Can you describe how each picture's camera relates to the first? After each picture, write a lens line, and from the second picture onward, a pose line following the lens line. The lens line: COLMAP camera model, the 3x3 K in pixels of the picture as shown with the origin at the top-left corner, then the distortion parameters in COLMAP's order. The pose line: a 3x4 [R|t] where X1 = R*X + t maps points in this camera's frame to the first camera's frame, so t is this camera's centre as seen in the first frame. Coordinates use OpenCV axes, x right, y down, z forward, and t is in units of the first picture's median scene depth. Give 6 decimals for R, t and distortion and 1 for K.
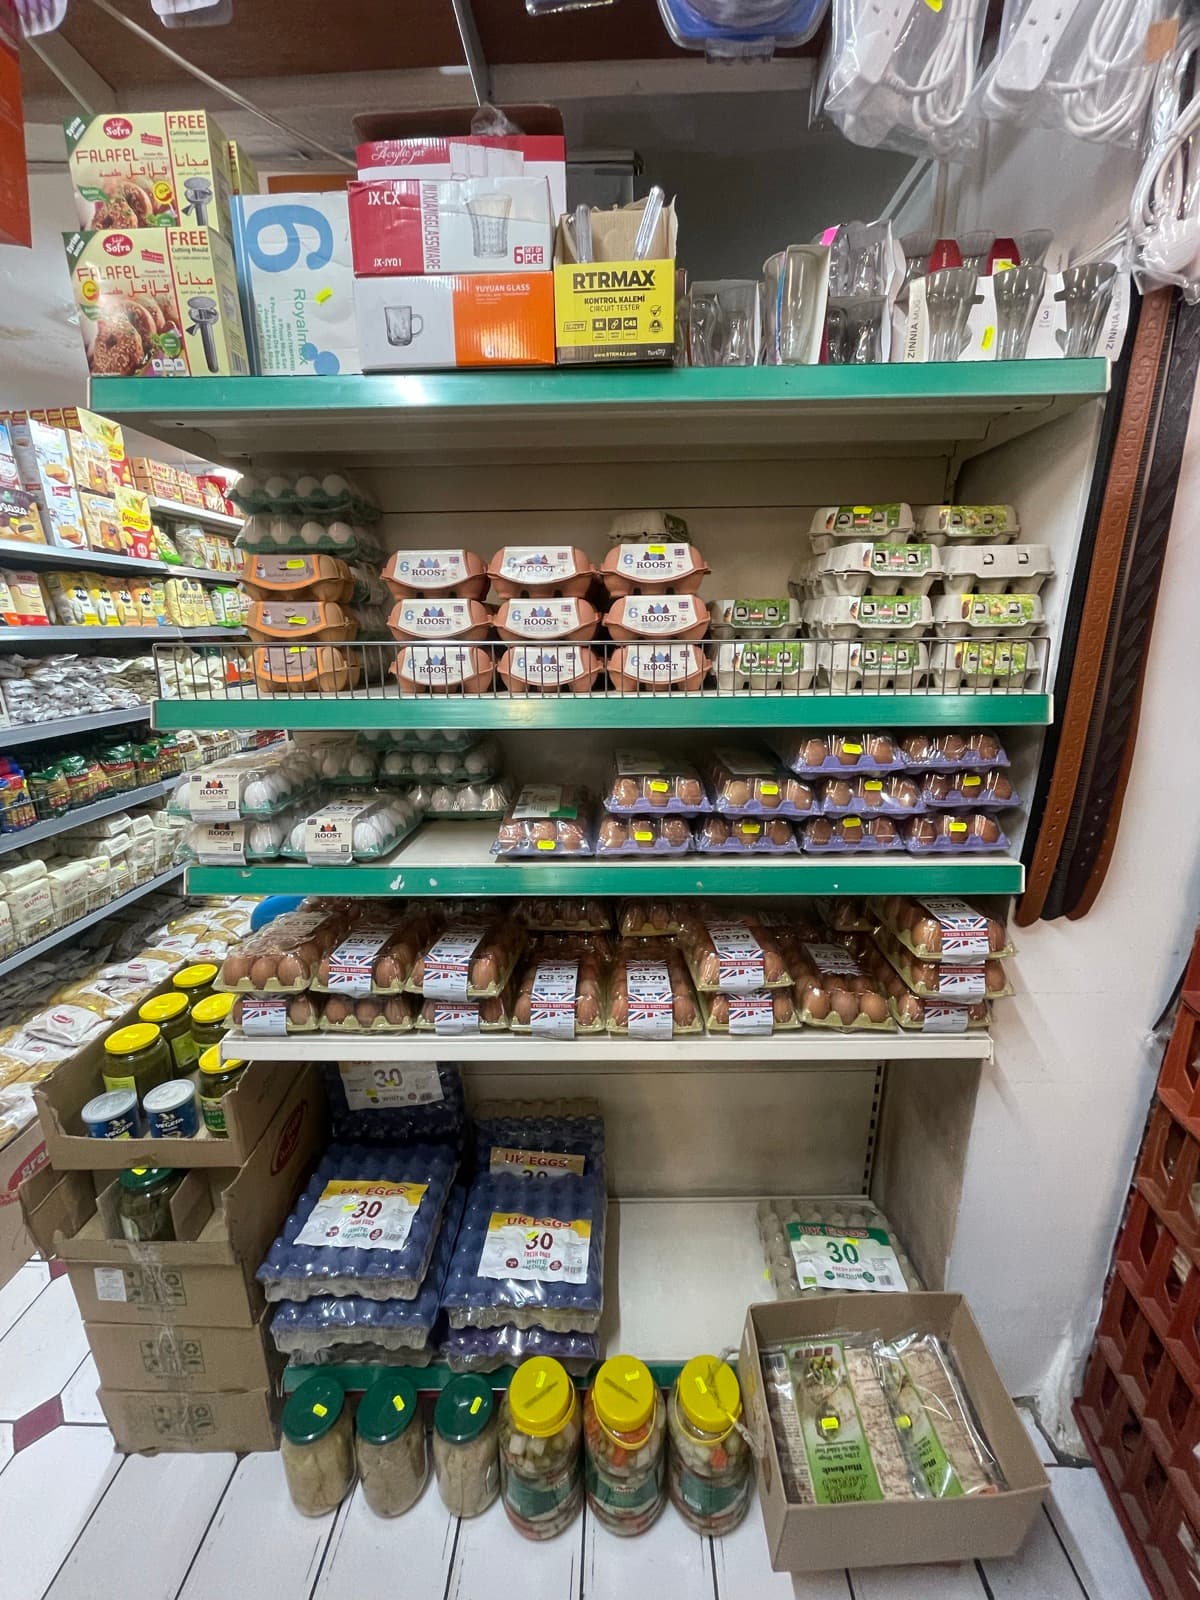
lens RADIAL K [[646.7, 0, 603.2], [0, 646.7, 795.4], [0, 0, 1]] dist [0.000308, -0.000119]
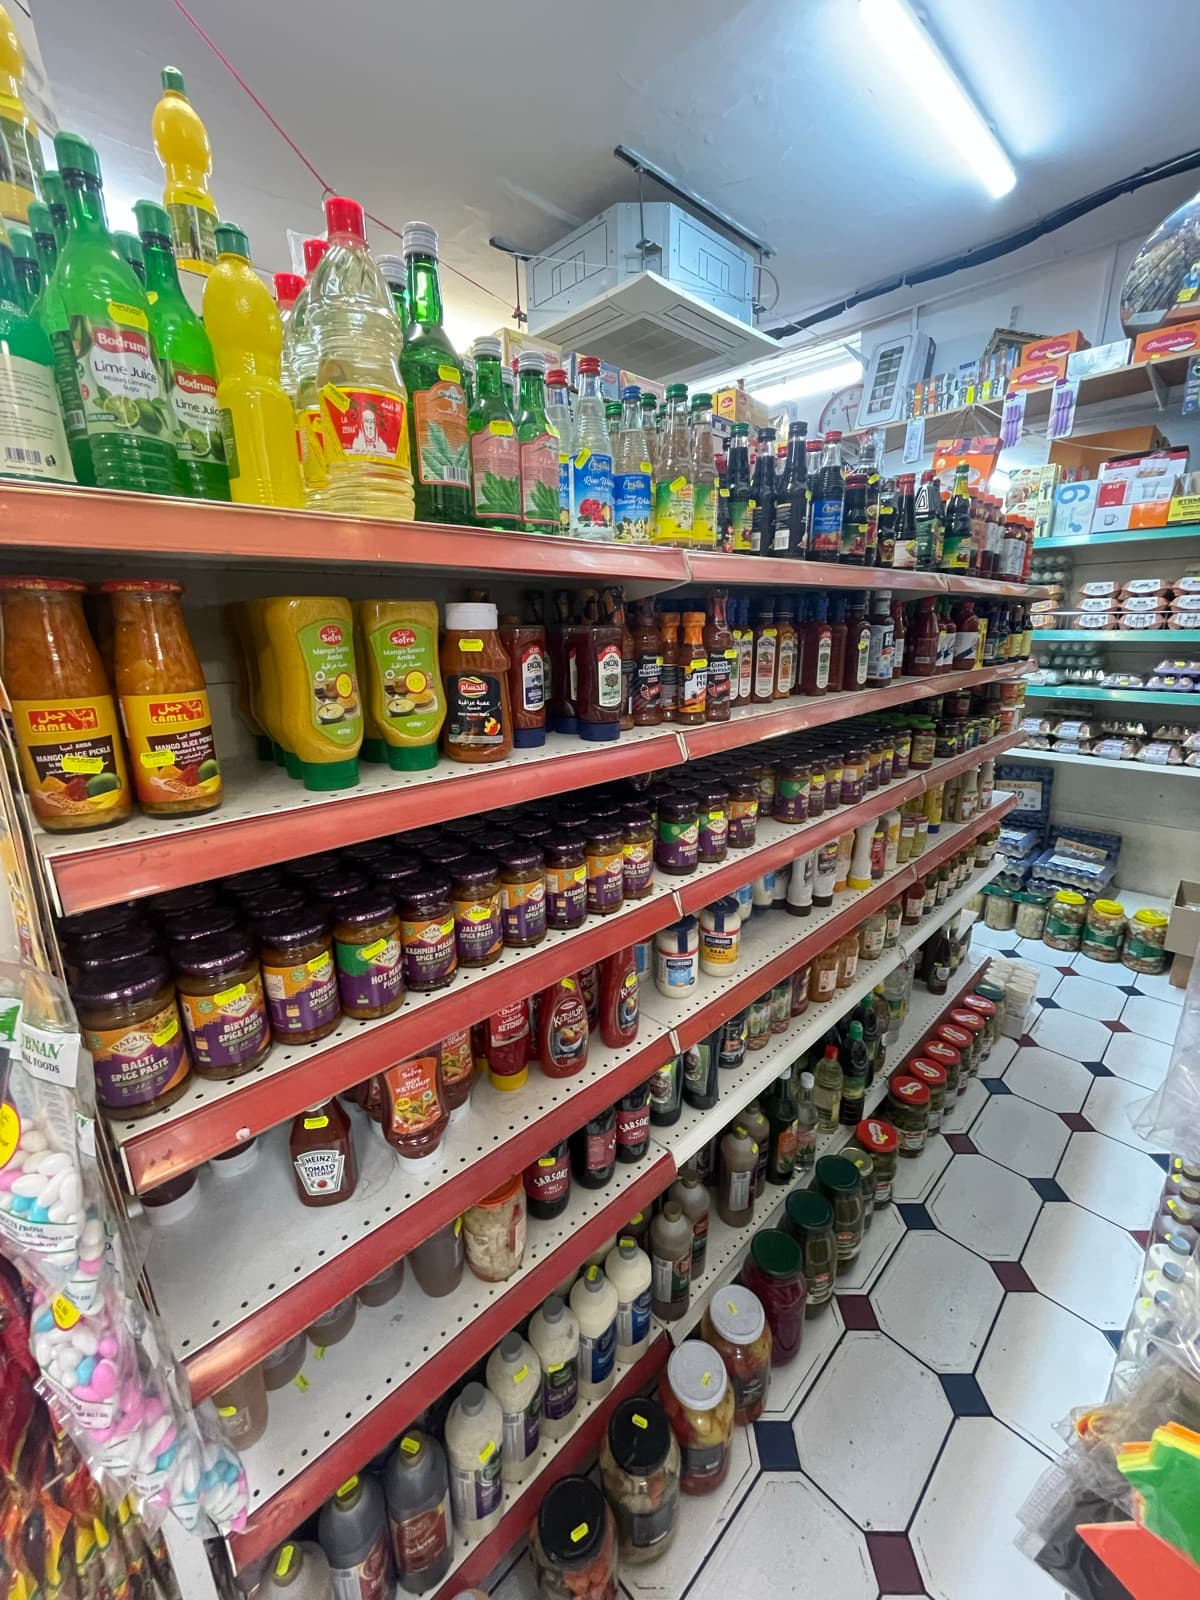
lens RADIAL K [[646.7, 0, 599.0], [0, 646.7, 800.4], [0, 0, 1]] dist [0.000308, -0.000119]
pose [[0.711341, 0.185389, -0.677957, 0.301453], [-0.171947, 0.981178, 0.087892, 0.748481], [0.681490, 0.054052, 0.729828, -2.711339]]
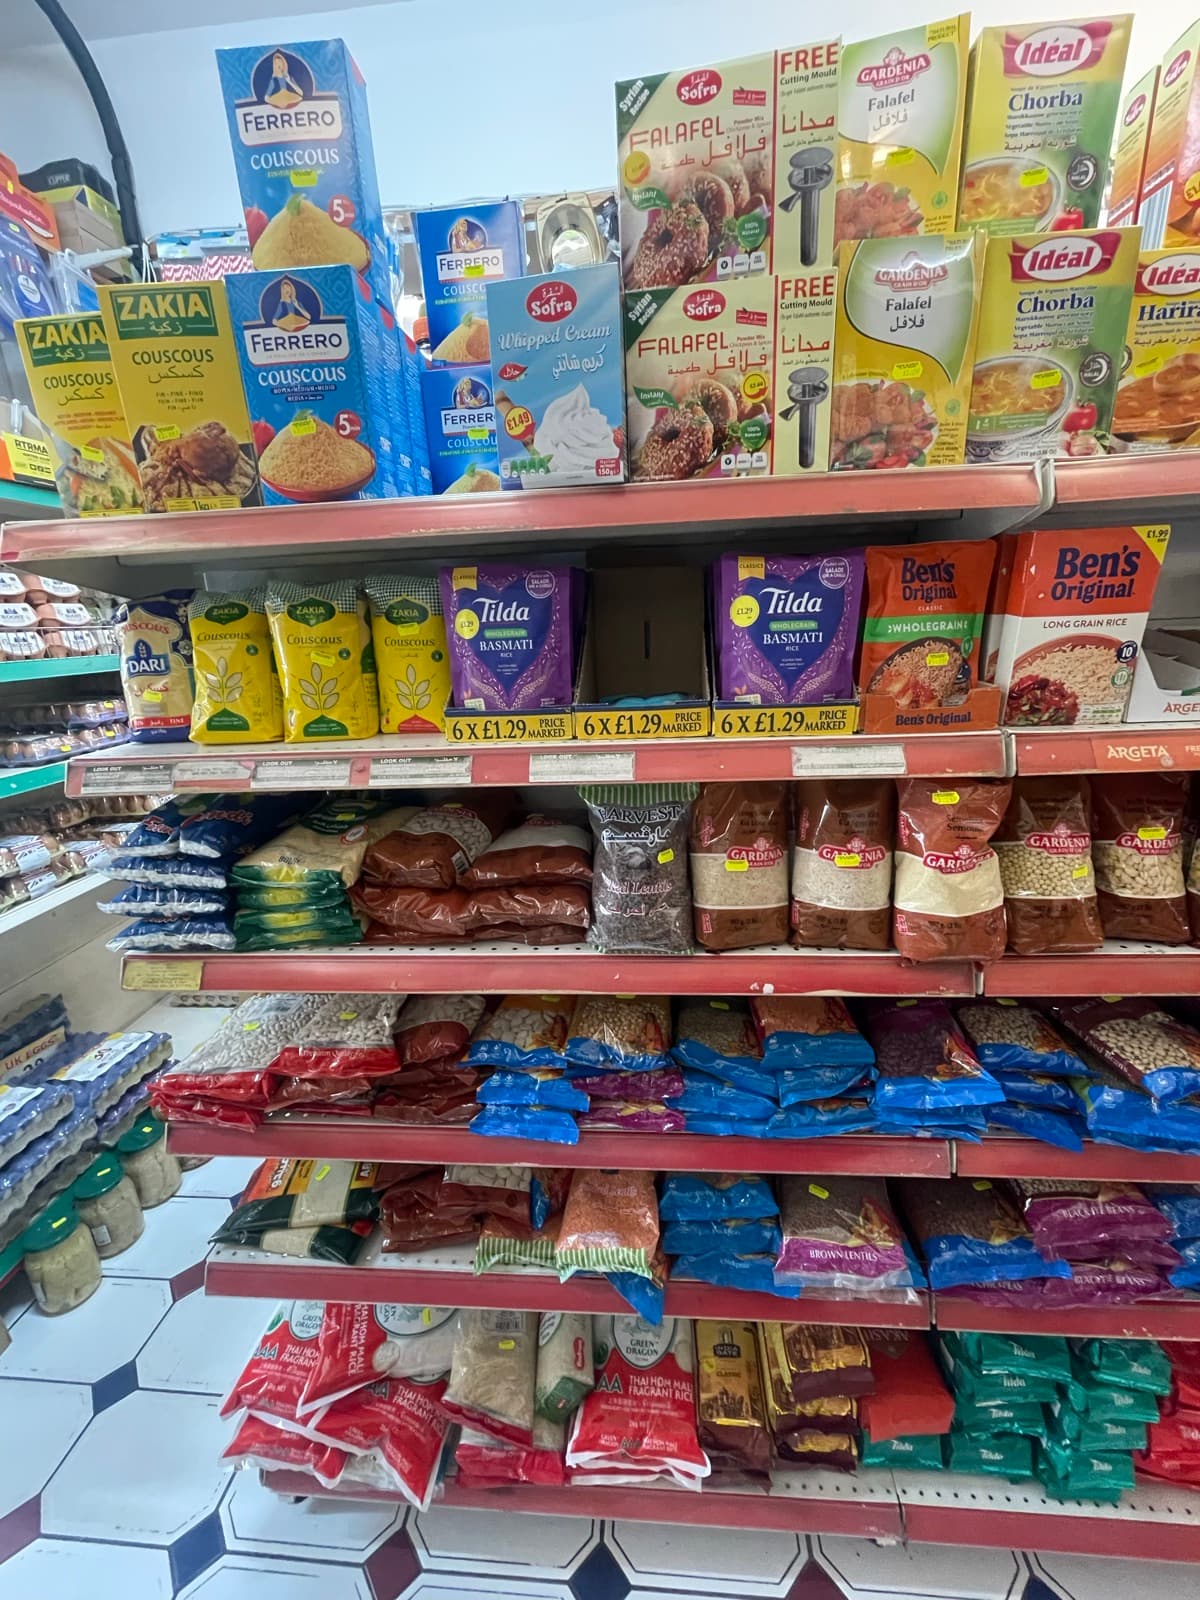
lens RADIAL K [[646.7, 0, 602.9], [0, 646.7, 801.1], [0, 0, 1]] dist [0.000308, -0.000119]
pose [[0.059325, -0.273984, 0.959903, -1.704043], [0.291254, 0.924507, 0.245880, 0.201186], [-0.954805, 0.264989, 0.134645, -0.549313]]
